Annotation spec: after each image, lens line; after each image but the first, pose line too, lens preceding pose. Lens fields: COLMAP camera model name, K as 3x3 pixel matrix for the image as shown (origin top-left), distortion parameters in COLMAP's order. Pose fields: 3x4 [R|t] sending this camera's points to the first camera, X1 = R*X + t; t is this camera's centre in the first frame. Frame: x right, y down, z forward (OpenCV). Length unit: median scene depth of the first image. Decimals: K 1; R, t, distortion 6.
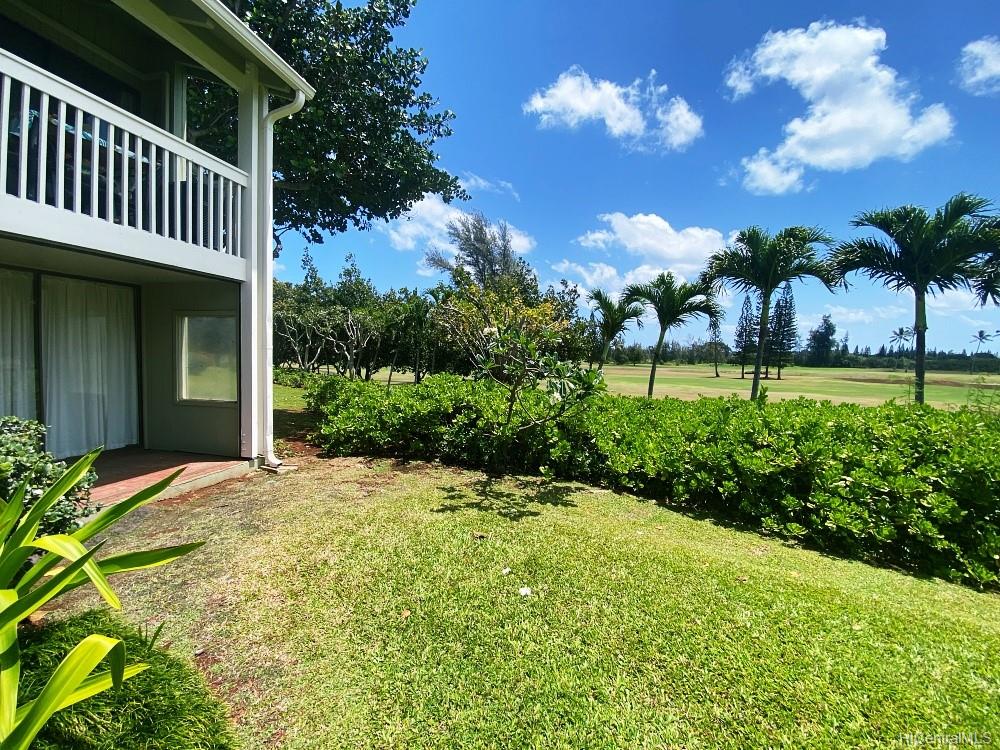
lens RADIAL K [[399.7, 0, 517.0], [0, 399.7, 377.3], [0, 0, 1]] dist [-0.009213, -0.005741]
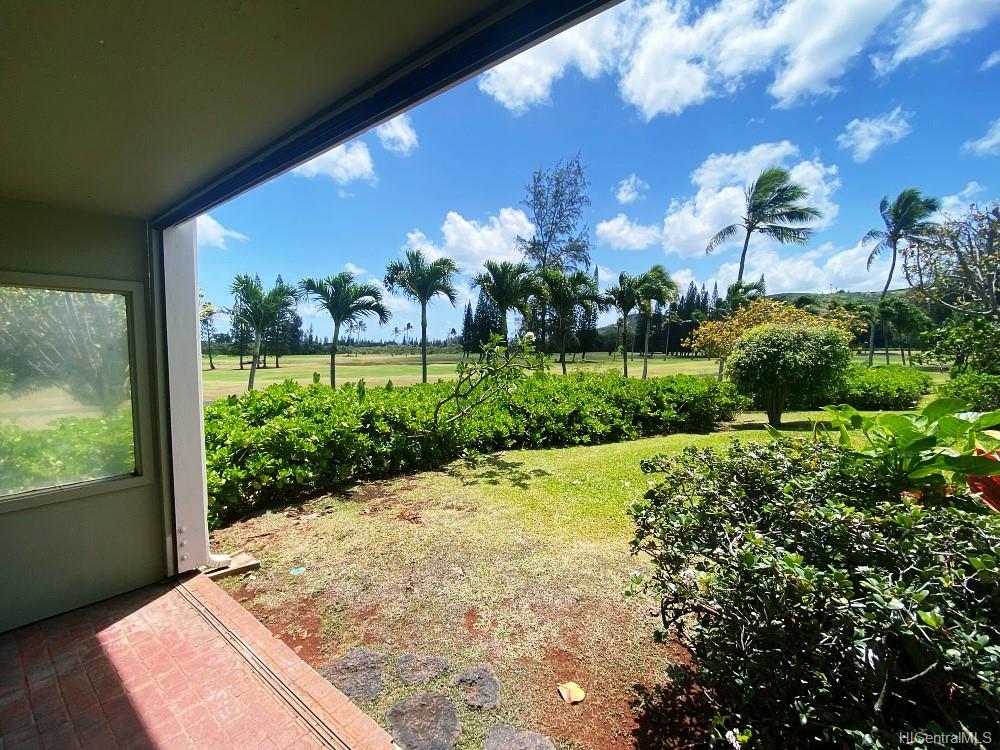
lens RADIAL K [[399.7, 0, 502.7], [0, 399.7, 372.3], [0, 0, 1]] dist [-0.009213, -0.005741]
pose [[0.407018, -0.070270, 0.910713, -0.154321], [0.056515, 0.997064, 0.051675, -0.009112], [-0.911670, 0.030436, 0.409794, 0.067107]]
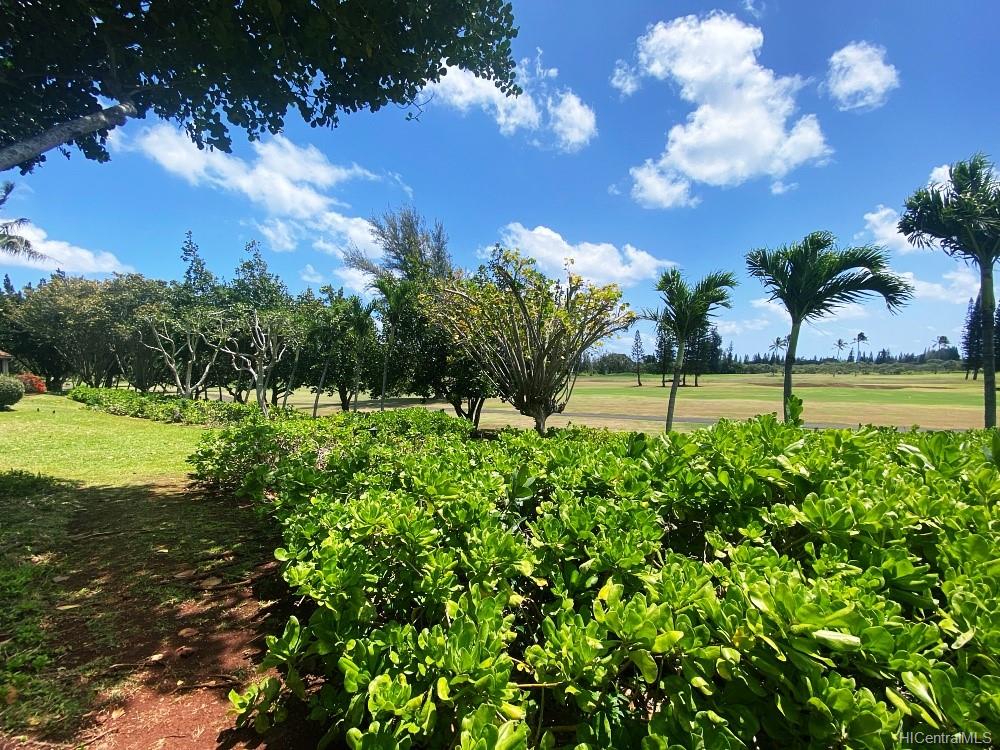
lens RADIAL K [[399.7, 0, 507.0], [0, 399.7, 373.6], [0, 0, 1]] dist [-0.009213, -0.005741]
pose [[0.980710, -0.025755, 0.193764, -0.090544], [0.034216, 0.998596, -0.040445, -0.007588], [-0.192450, 0.046294, 0.980214, 0.163928]]
